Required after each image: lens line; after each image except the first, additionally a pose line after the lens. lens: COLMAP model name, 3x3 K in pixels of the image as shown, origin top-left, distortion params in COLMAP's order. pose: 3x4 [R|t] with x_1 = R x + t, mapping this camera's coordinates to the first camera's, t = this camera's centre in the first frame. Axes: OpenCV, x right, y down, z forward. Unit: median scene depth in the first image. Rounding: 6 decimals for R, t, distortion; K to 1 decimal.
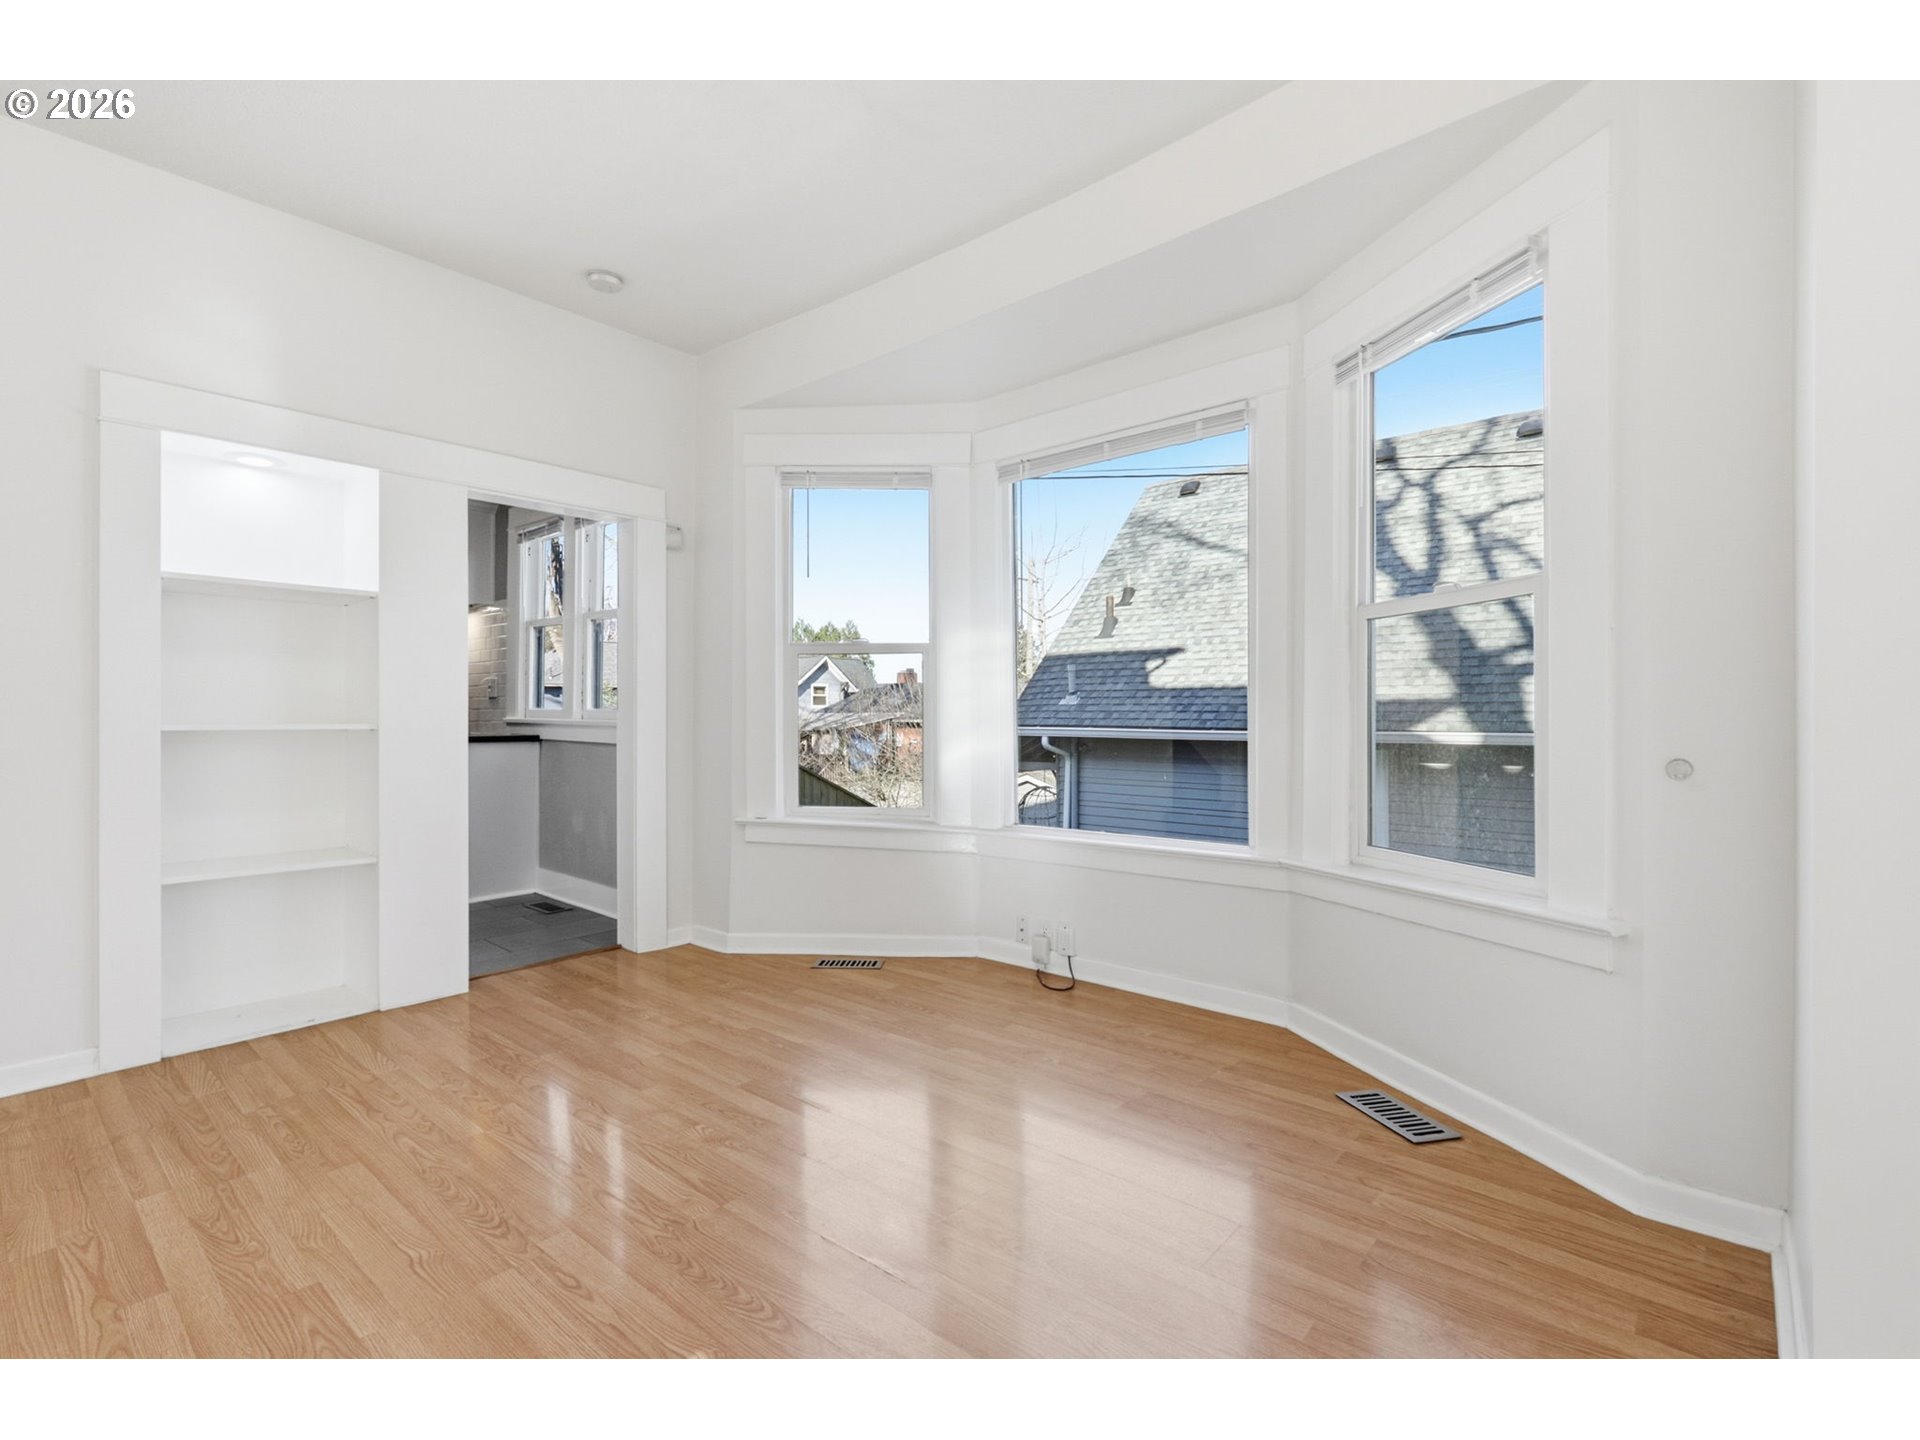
lens RADIAL K [[884.3, 0, 948.1], [0, 884.3, 719.1], [0, 0, 1]] dist [-0.004673, -0.000402]
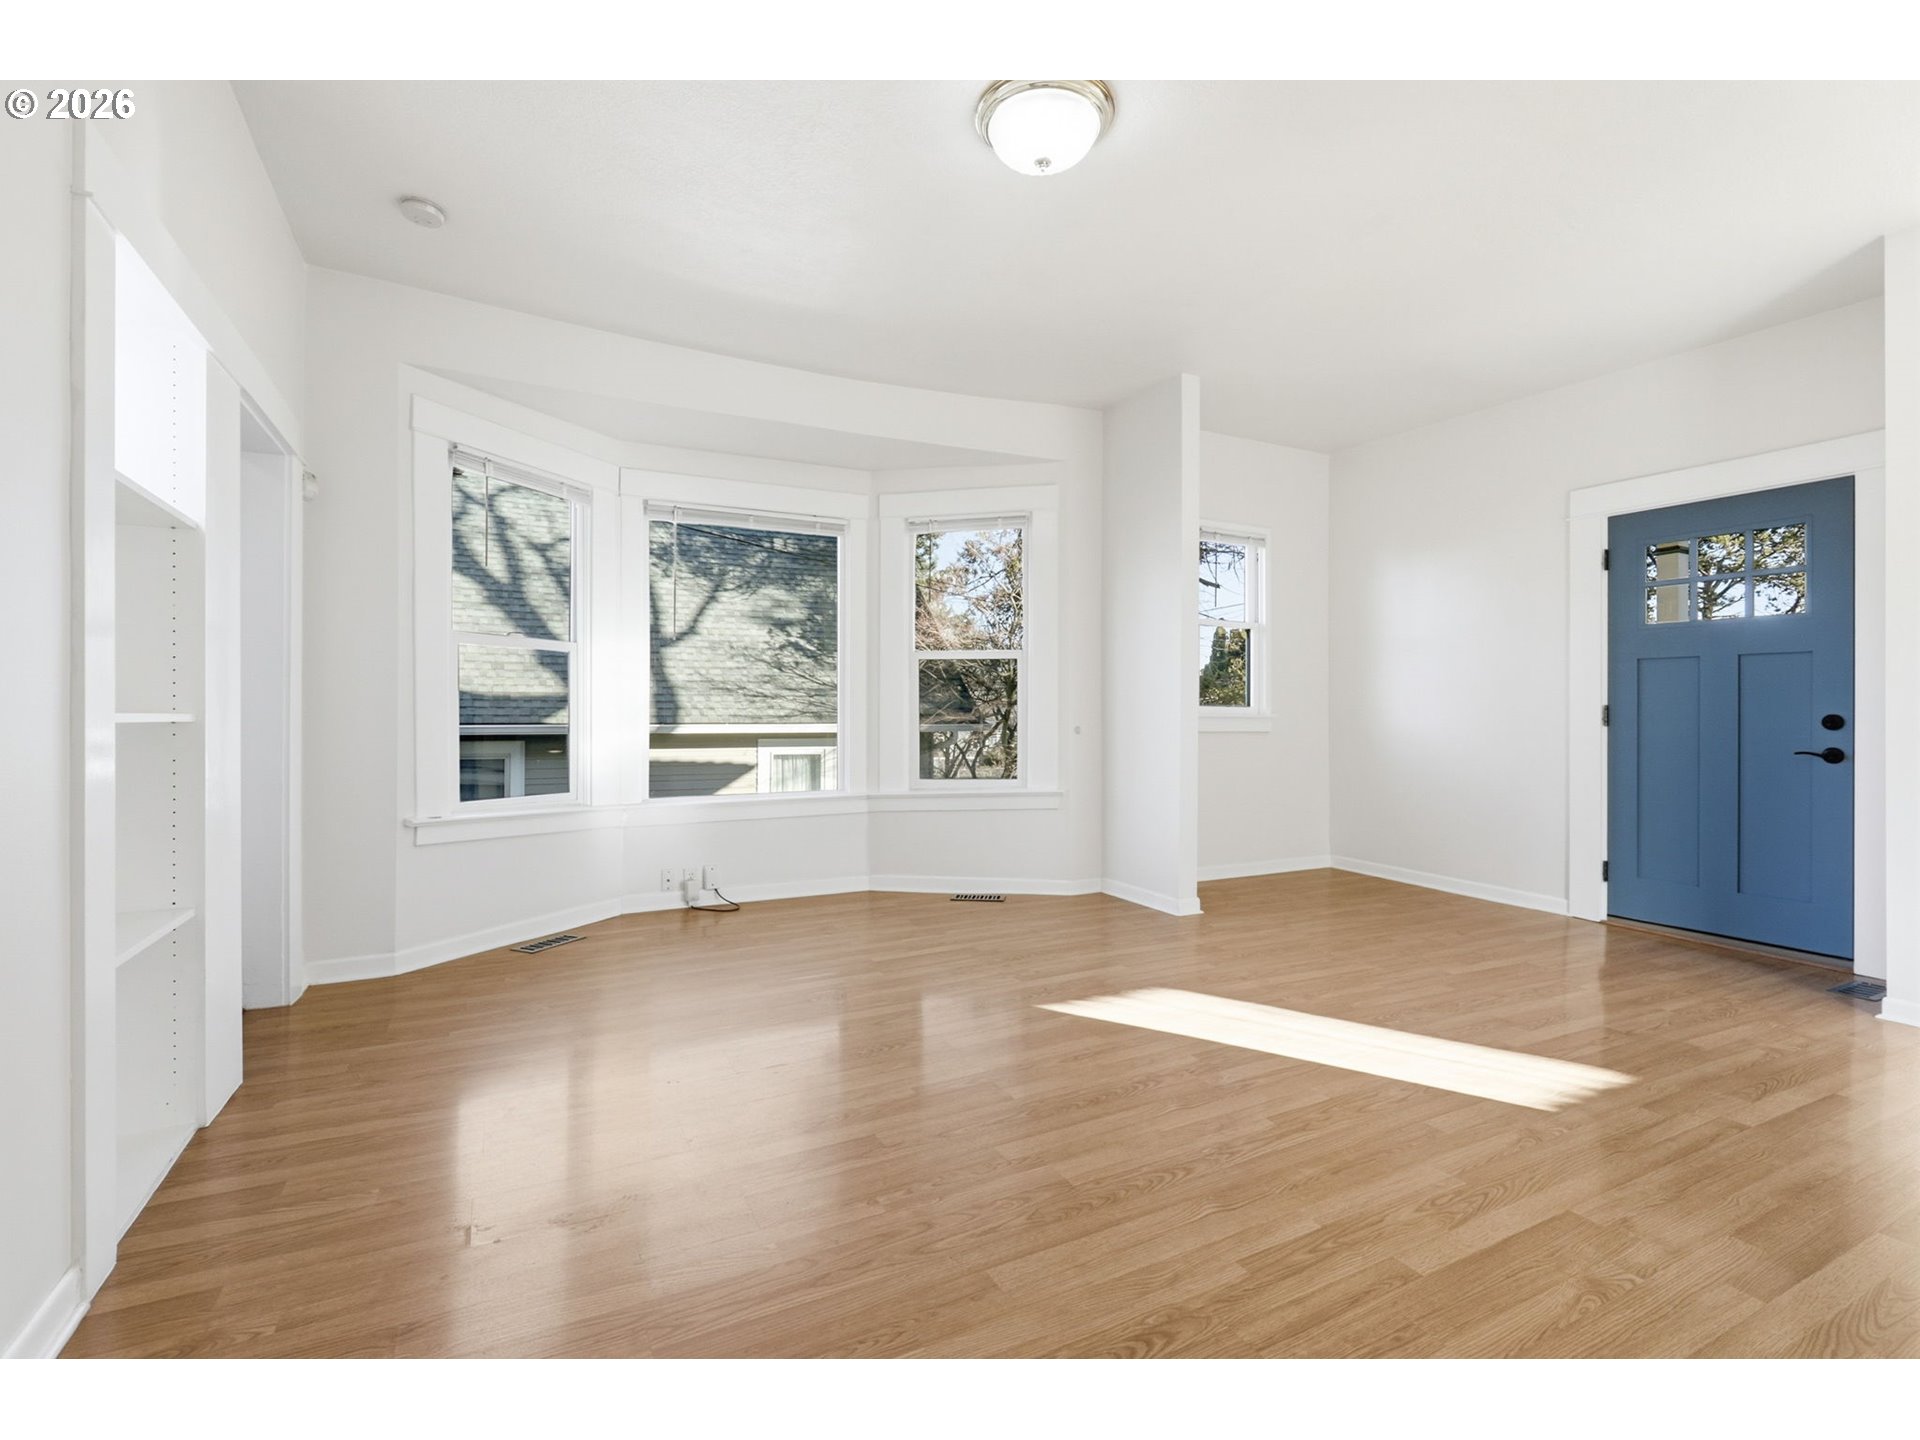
lens RADIAL K [[884.3, 0, 946.5], [0, 884.3, 711.3], [0, 0, 1]] dist [-0.004673, -0.000402]
pose [[0.366288, 0.006244, 0.930481, -0.782895], [-0.000567, 0.999979, -0.006487, 0.006743], [-0.930501, 0.001848, 0.366284, 0.150536]]
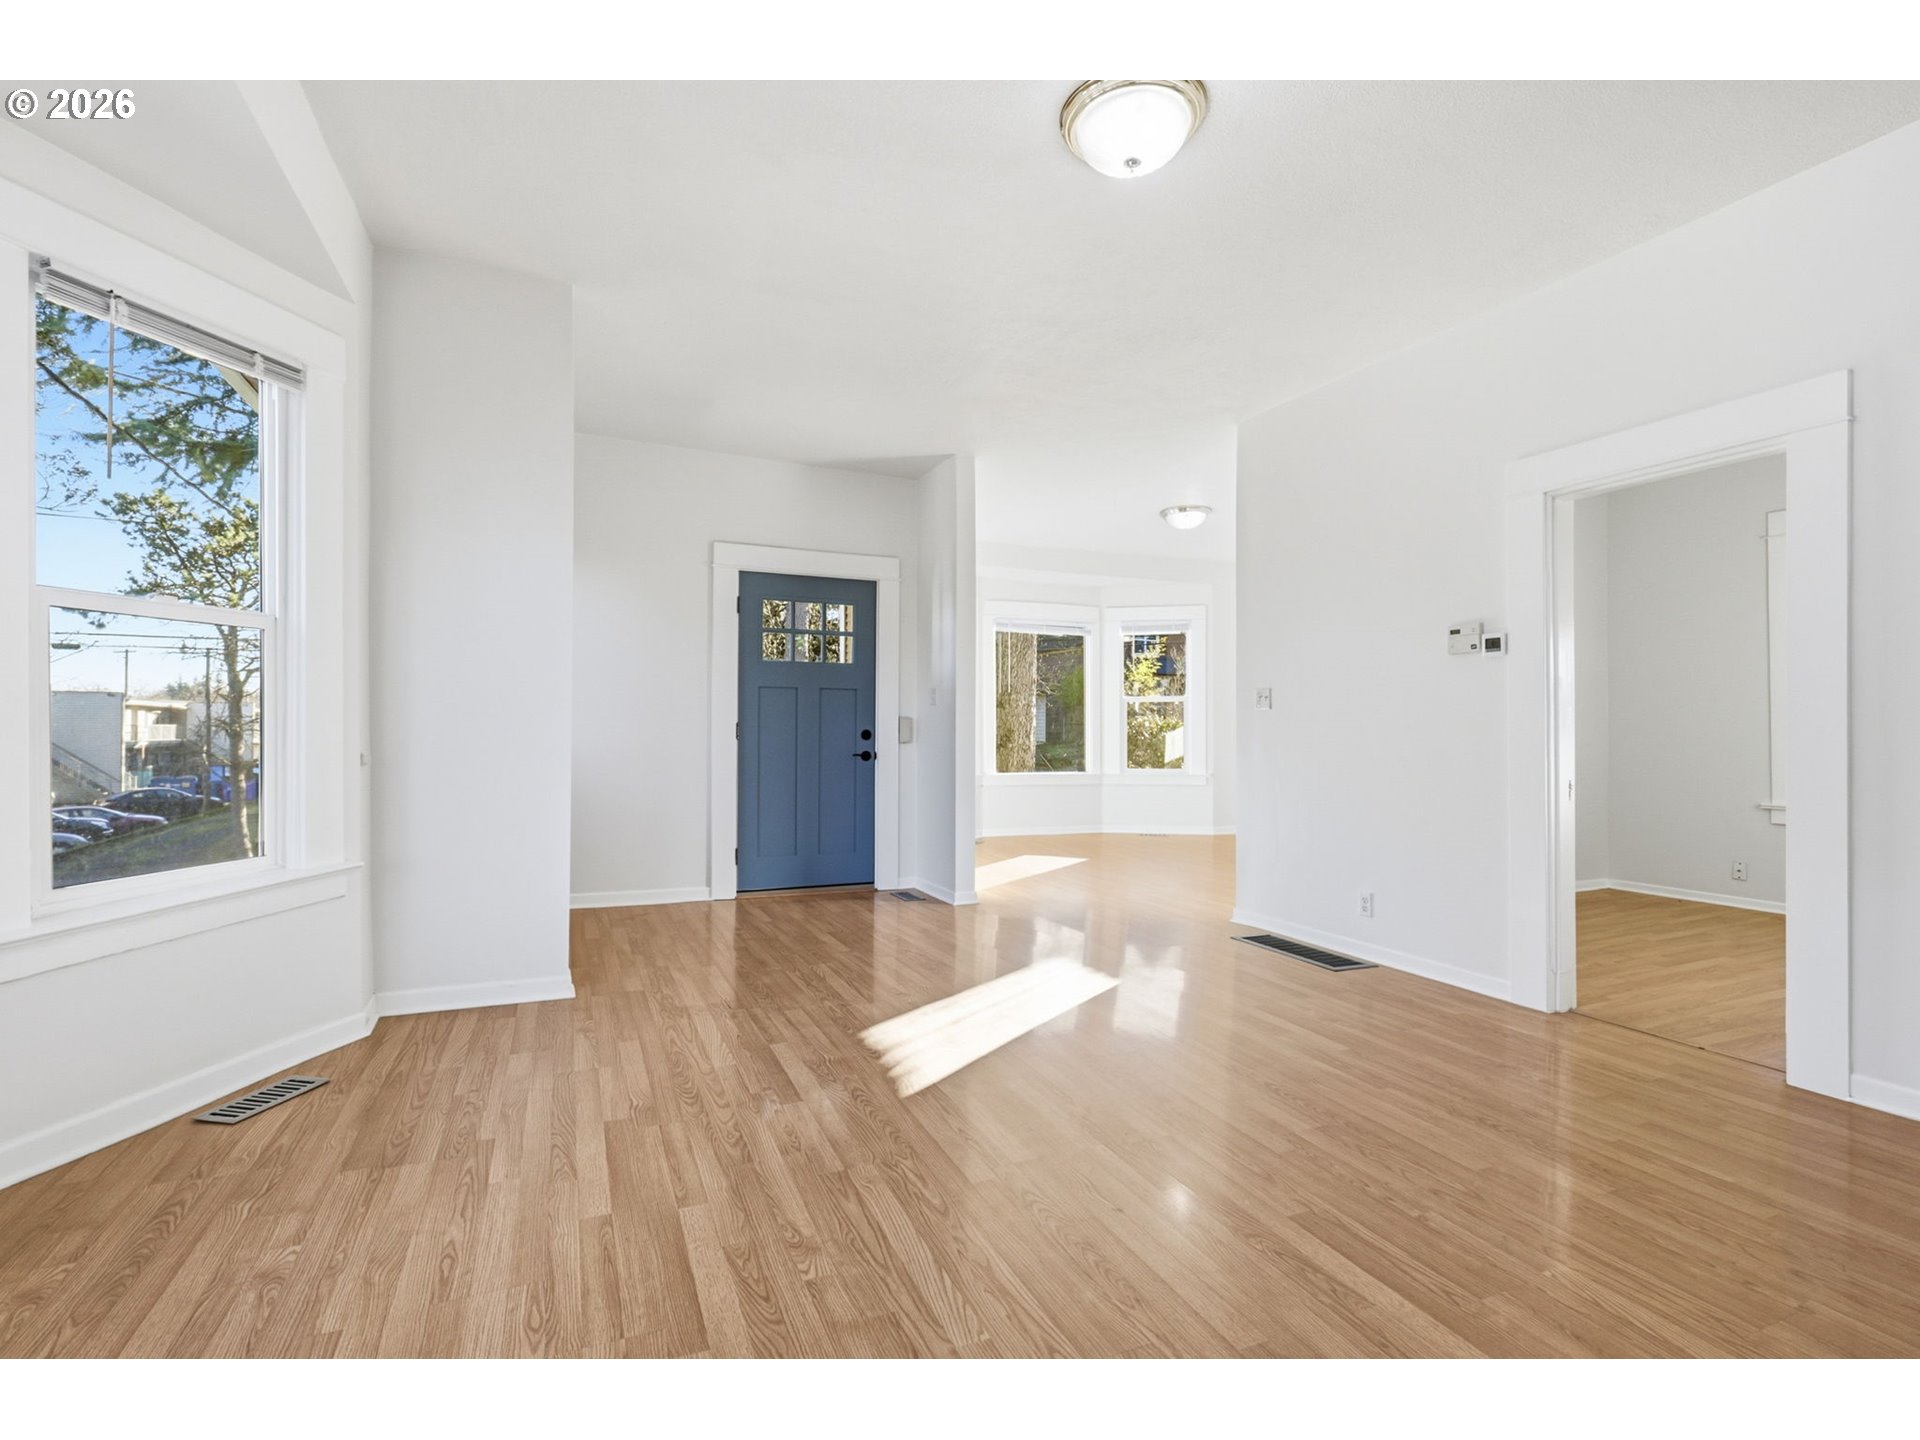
lens RADIAL K [[884.3, 0, 960.4], [0, 884.3, 720.3], [0, 0, 1]] dist [-0.004673, -0.000402]
pose [[-0.909034, 0.003907, 0.416703, -0.367046], [0.001277, 0.999977, -0.006590, -0.001725], [-0.416719, -0.005458, -0.909019, 0.840600]]
